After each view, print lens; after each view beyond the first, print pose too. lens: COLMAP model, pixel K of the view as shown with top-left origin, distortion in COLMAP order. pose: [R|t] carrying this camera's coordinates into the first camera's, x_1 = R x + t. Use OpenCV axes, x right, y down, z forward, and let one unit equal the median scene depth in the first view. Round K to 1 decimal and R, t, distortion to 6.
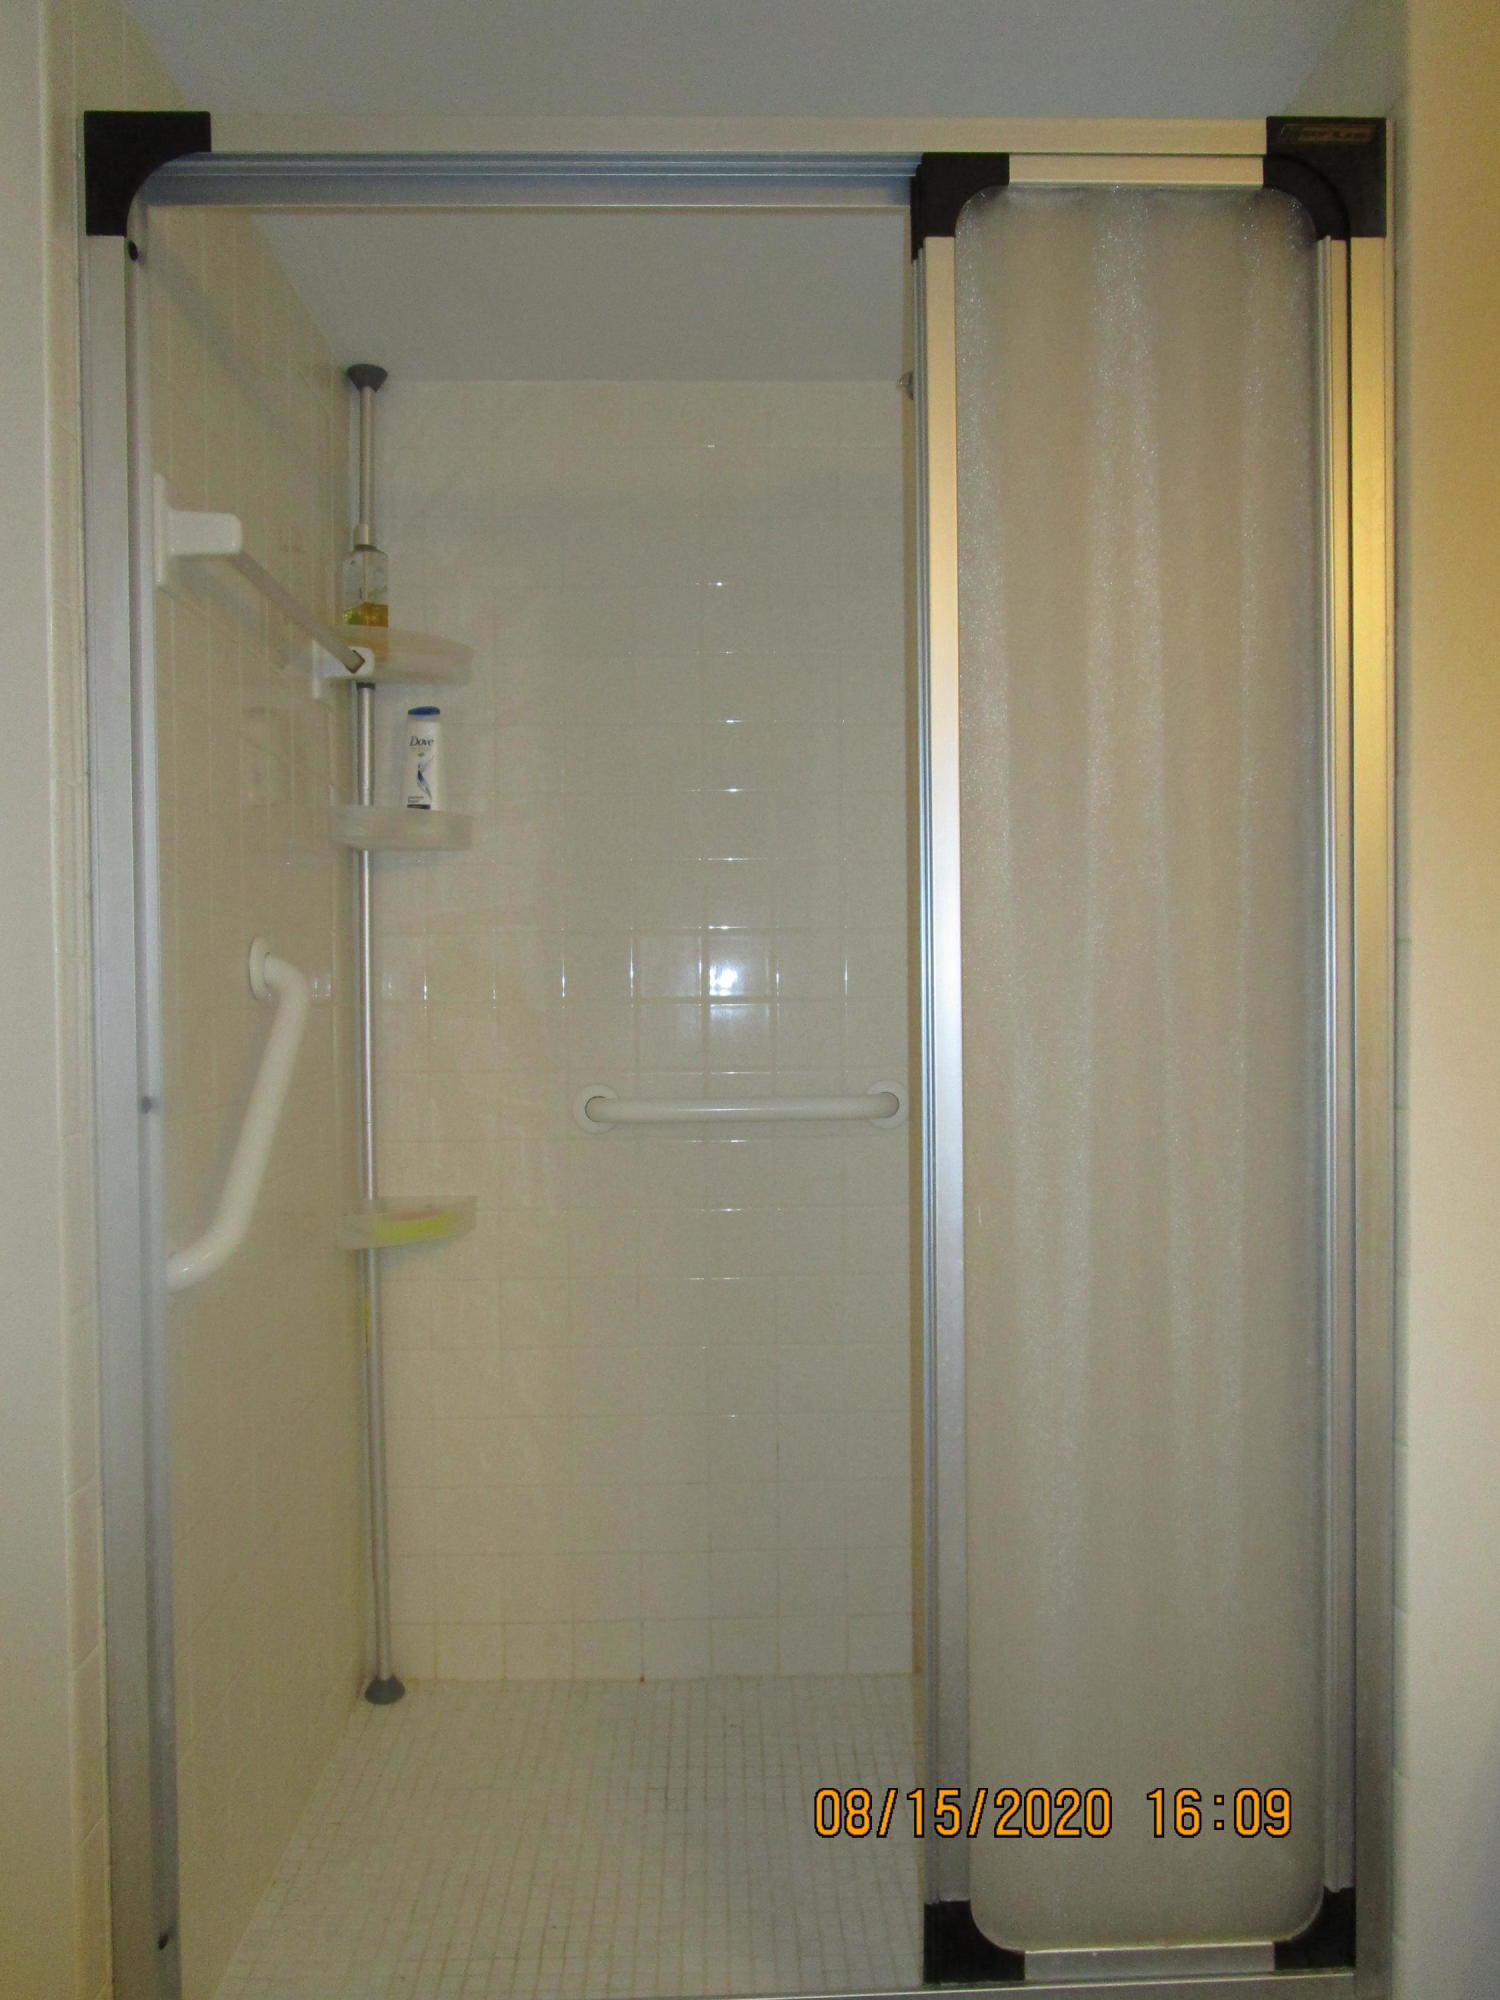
lens RADIAL K [[1450.7, 0, 748.9], [0, 1450.7, 997.1], [0, 0, 1]] dist [-0.015325, 0.005247]
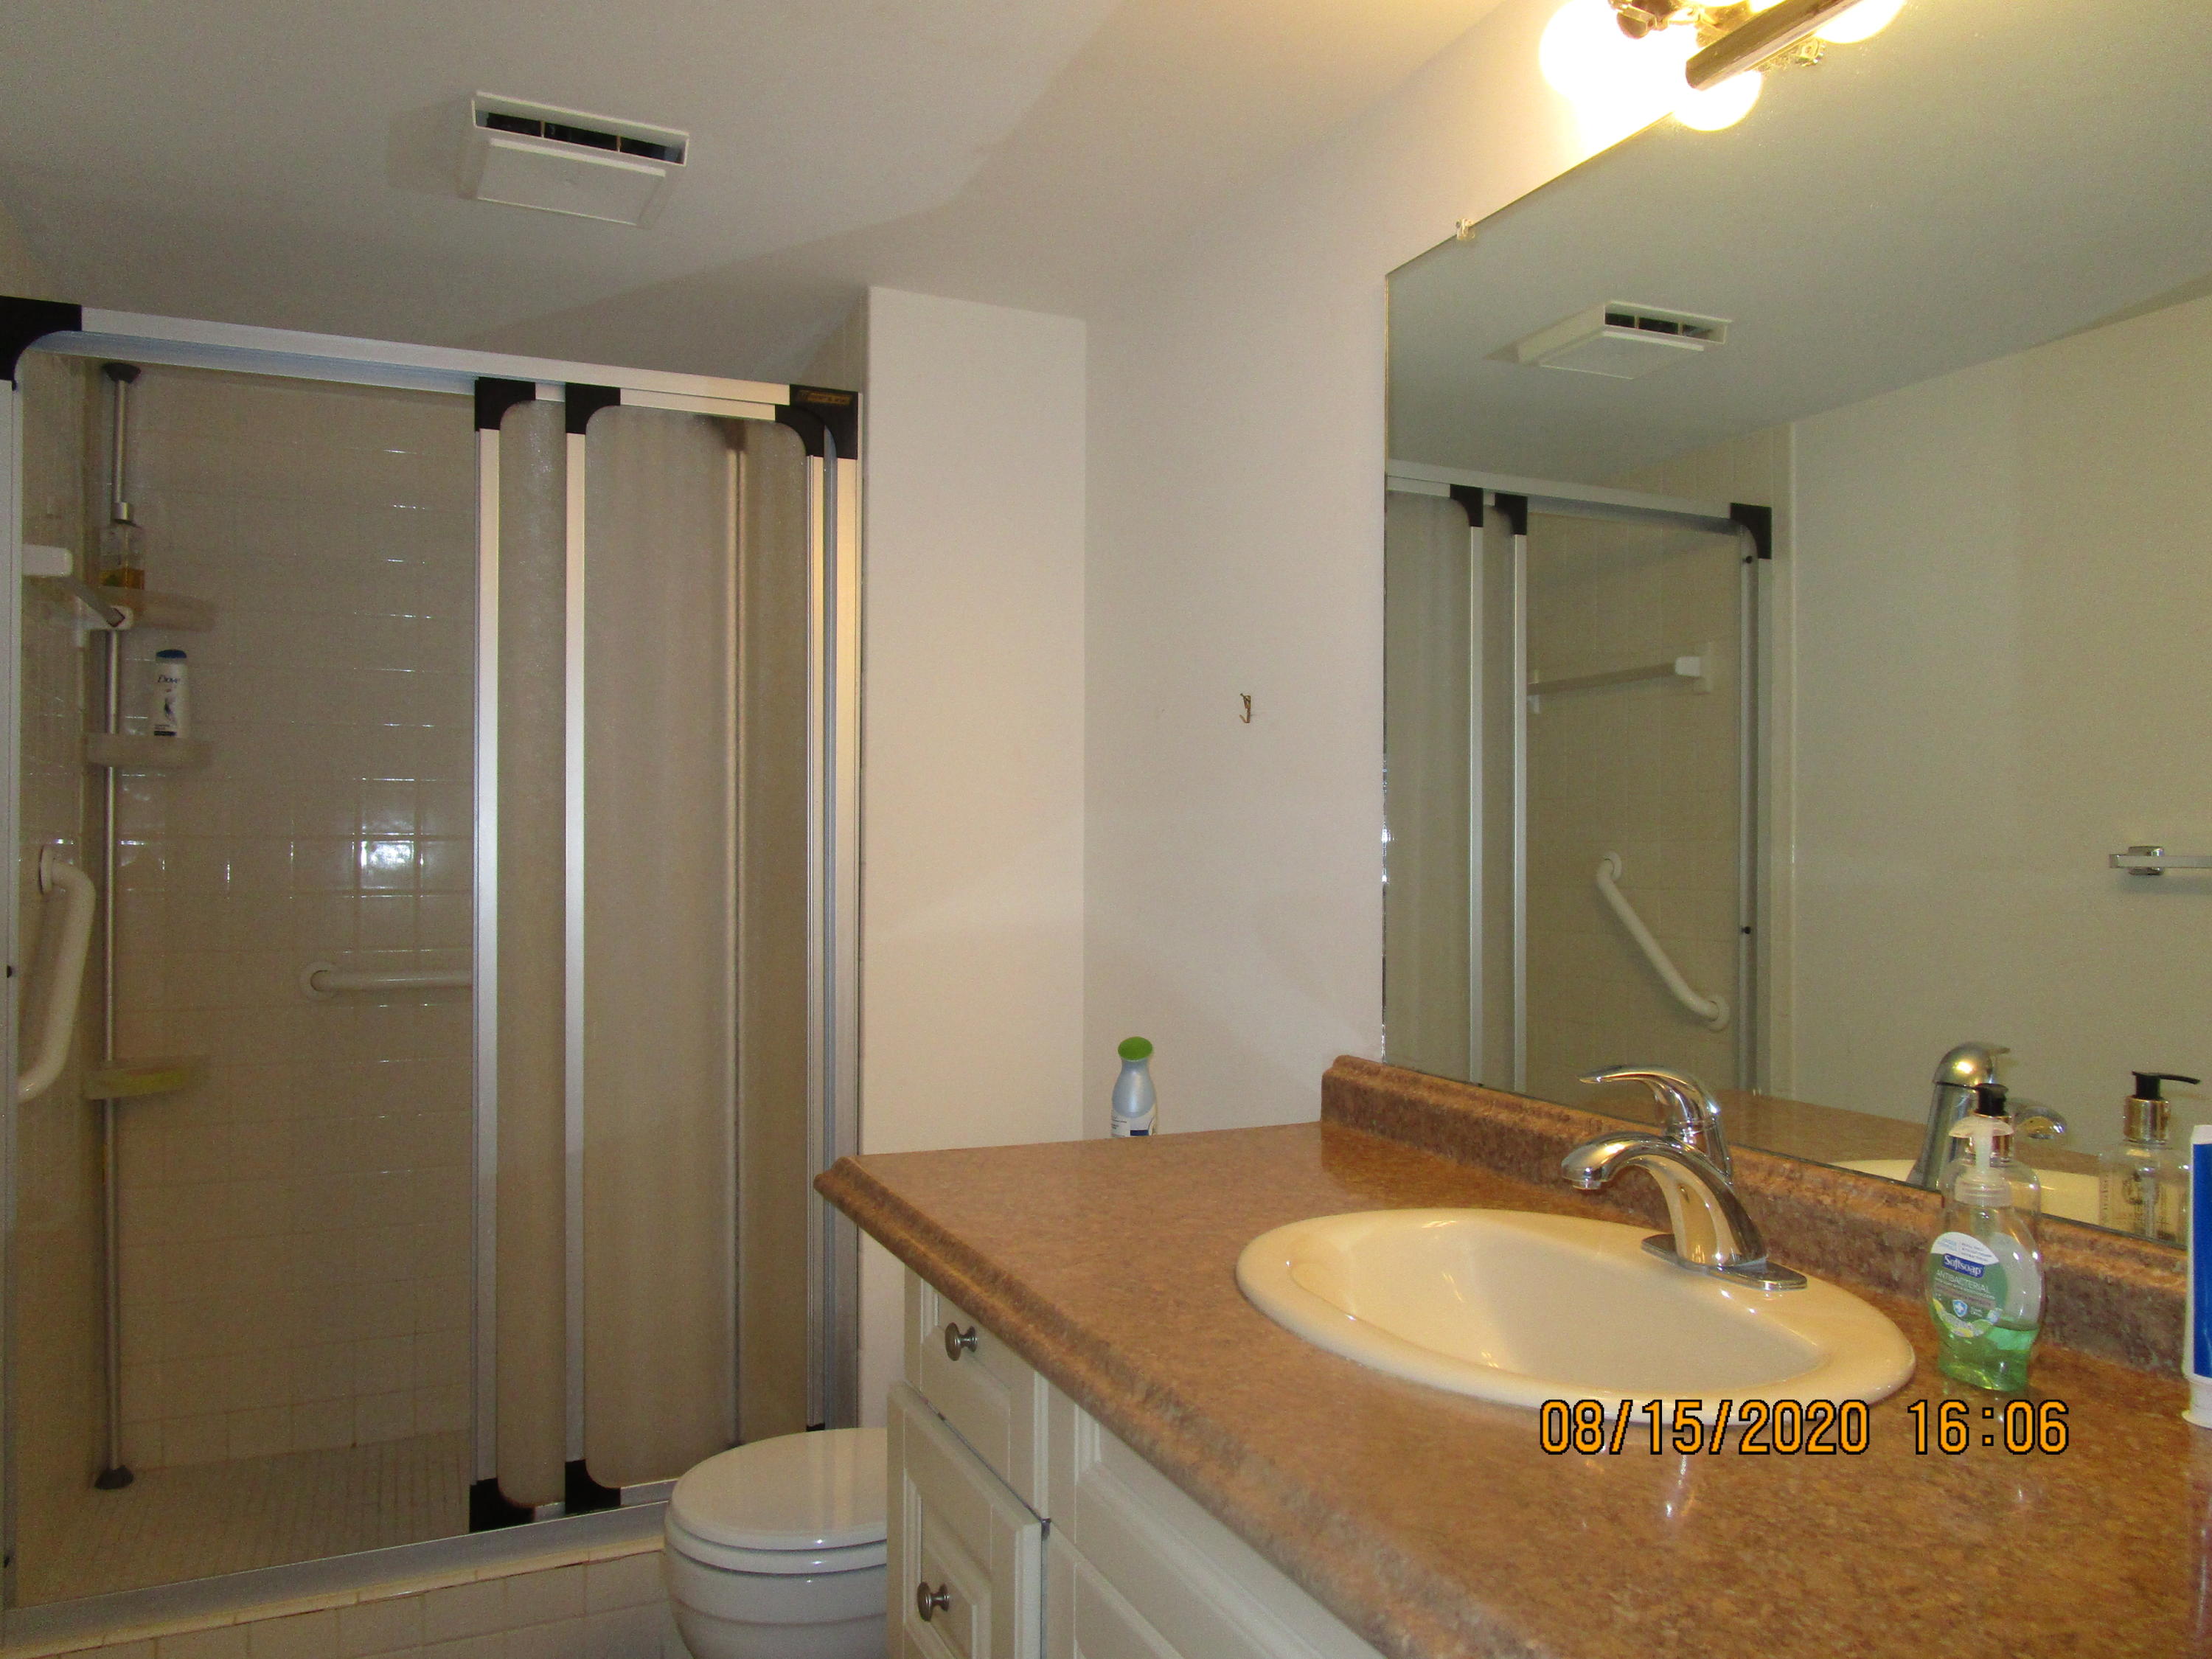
lens RADIAL K [[1604.5, 0, 1100.4], [0, 1604.5, 832.5], [0, 0, 1]] dist [-0.015325, 0.005247]
pose [[0.925328, 0.013643, 0.378923, -0.008253], [-0.004010, 0.999649, -0.026200, -0.015981], [-0.379147, 0.022724, 0.925057, -0.530892]]
